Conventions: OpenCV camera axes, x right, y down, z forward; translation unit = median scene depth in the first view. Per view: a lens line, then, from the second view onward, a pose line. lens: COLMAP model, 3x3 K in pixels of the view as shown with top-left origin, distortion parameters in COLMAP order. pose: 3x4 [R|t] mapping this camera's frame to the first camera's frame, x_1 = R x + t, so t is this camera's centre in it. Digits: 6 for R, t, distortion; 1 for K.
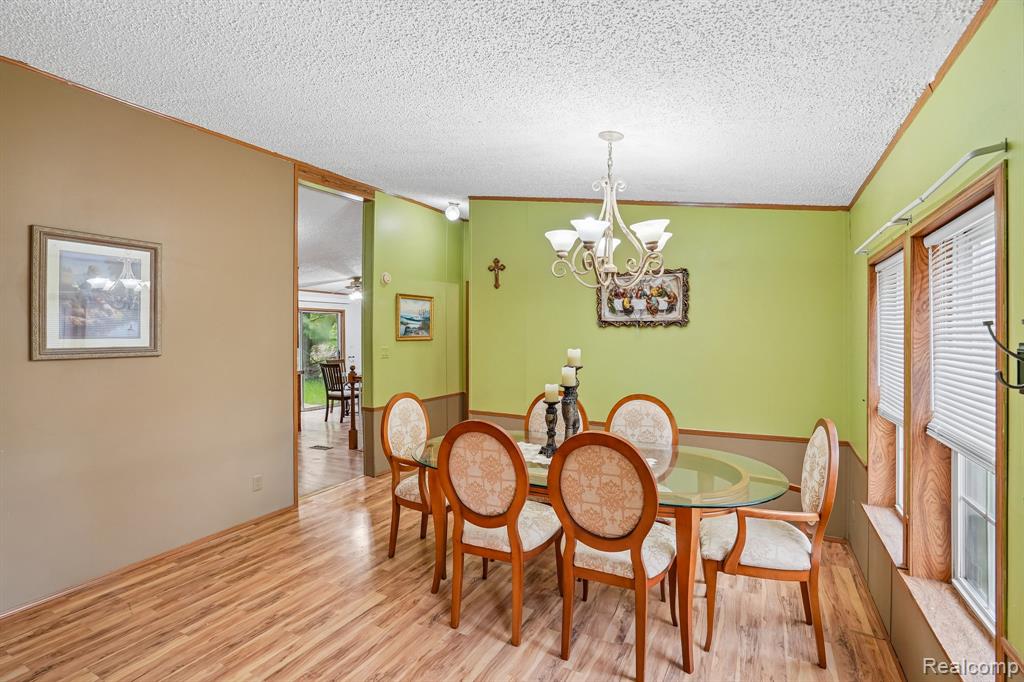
lens RADIAL K [[477.2, 0, 511.7], [0, 477.2, 331.3], [0, 0, 1]] dist [-0.055381, 0.020791]
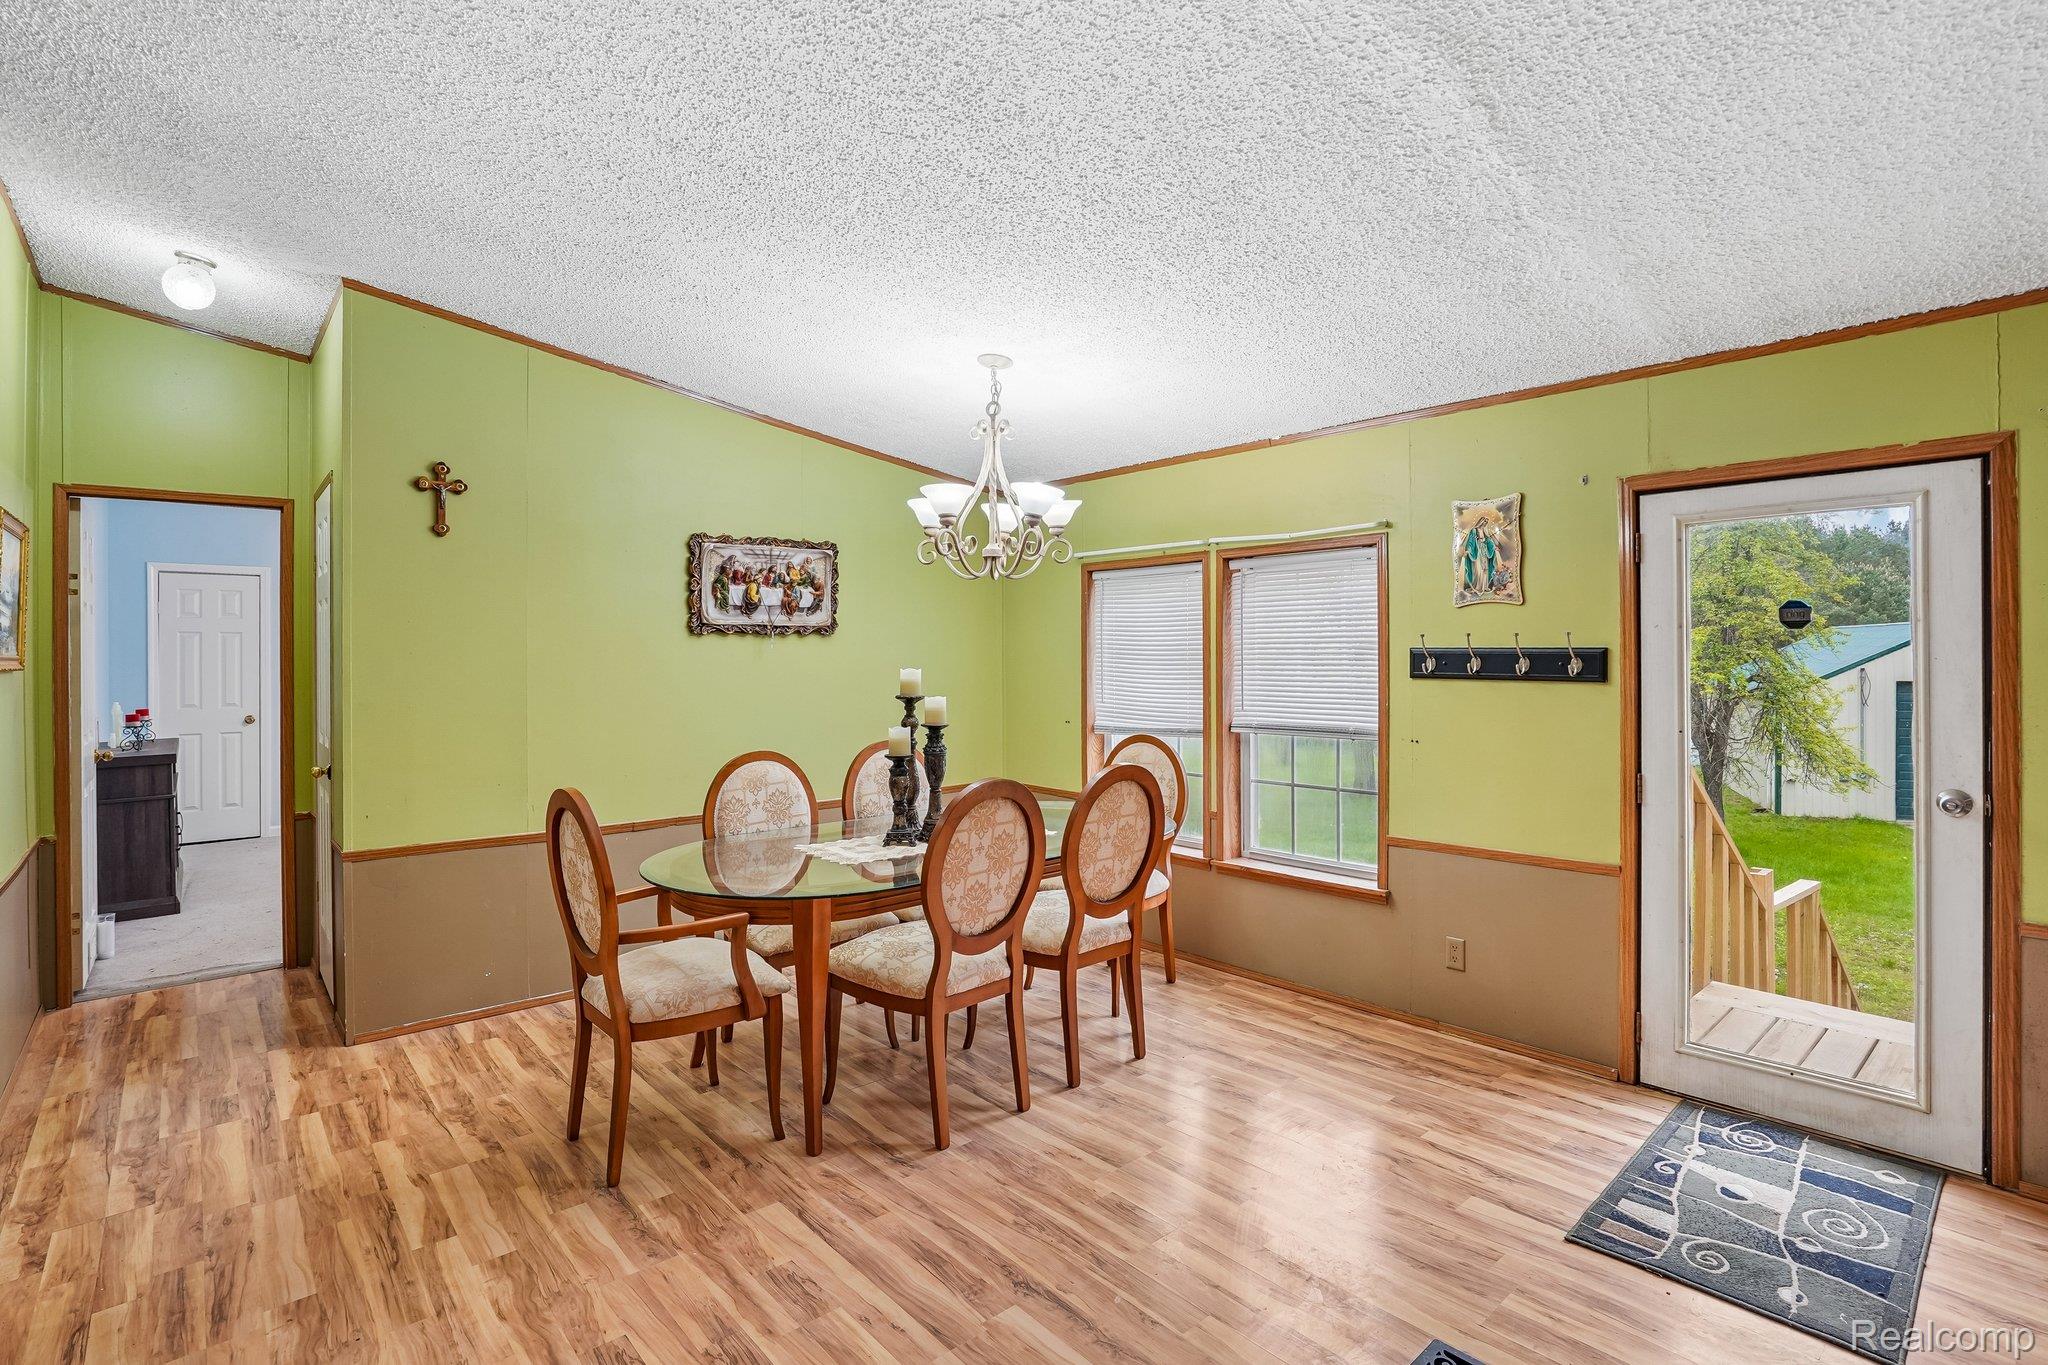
lens RADIAL K [[997.1, 0, 1030.0], [0, 997.1, 649.4], [0, 0, 1]] dist [-0.064475, 0.024090]
pose [[0.352769, 0.001483, 0.935709, -0.835525], [0.003987, 0.999987, -0.003088, 0.013713], [-0.935702, 0.004820, 0.352759, 0.320175]]
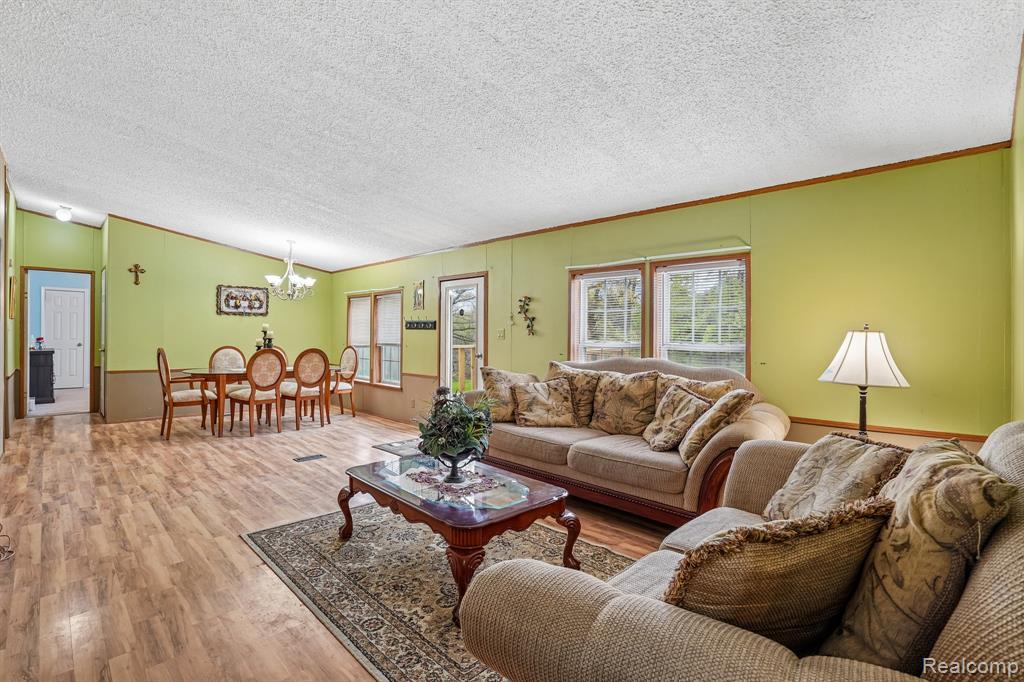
lens RADIAL K [[479.7, 0, 508.3], [0, 479.7, 338.8], [0, 0, 1]] dist [-0.050487, 0.016978]
pose [[0.290975, -0.002718, 0.956727, -1.414239], [-0.014761, 0.999864, 0.007330, 0.062648], [-0.956617, -0.016255, 0.290896, -0.659828]]
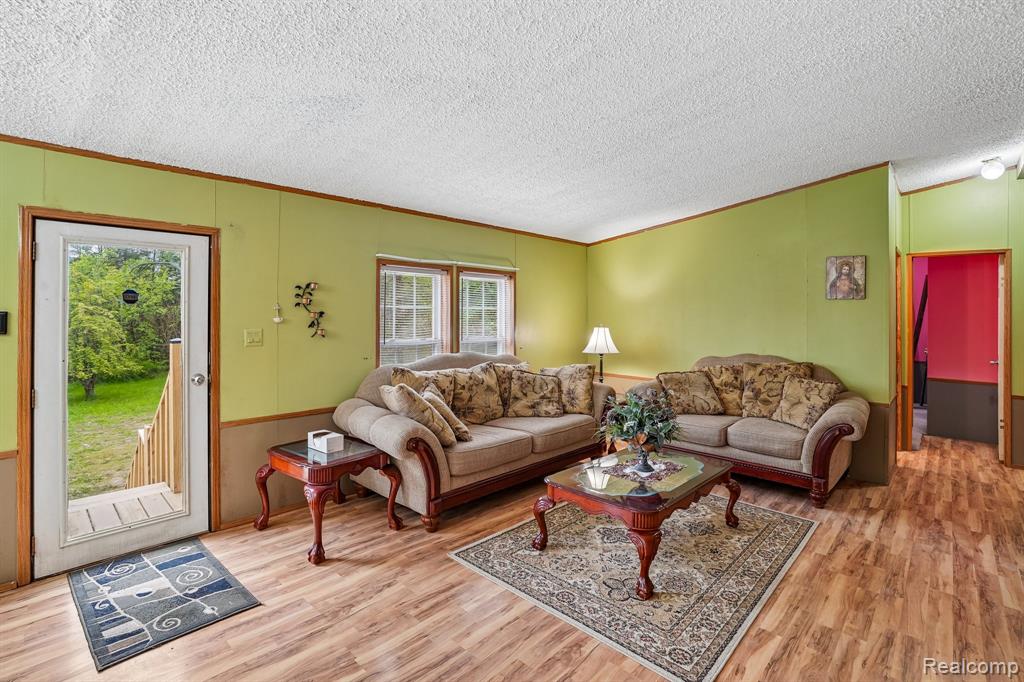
lens RADIAL K [[487.7, 0, 510.5], [0, 487.7, 309.8], [0, 0, 1]] dist [-0.057192, 0.019965]
pose [[-0.966808, -0.002646, 0.255491, -0.664868], [-0.006099, 0.999900, -0.012725, 0.012858], [-0.255432, -0.013861, -0.966728, 0.618705]]
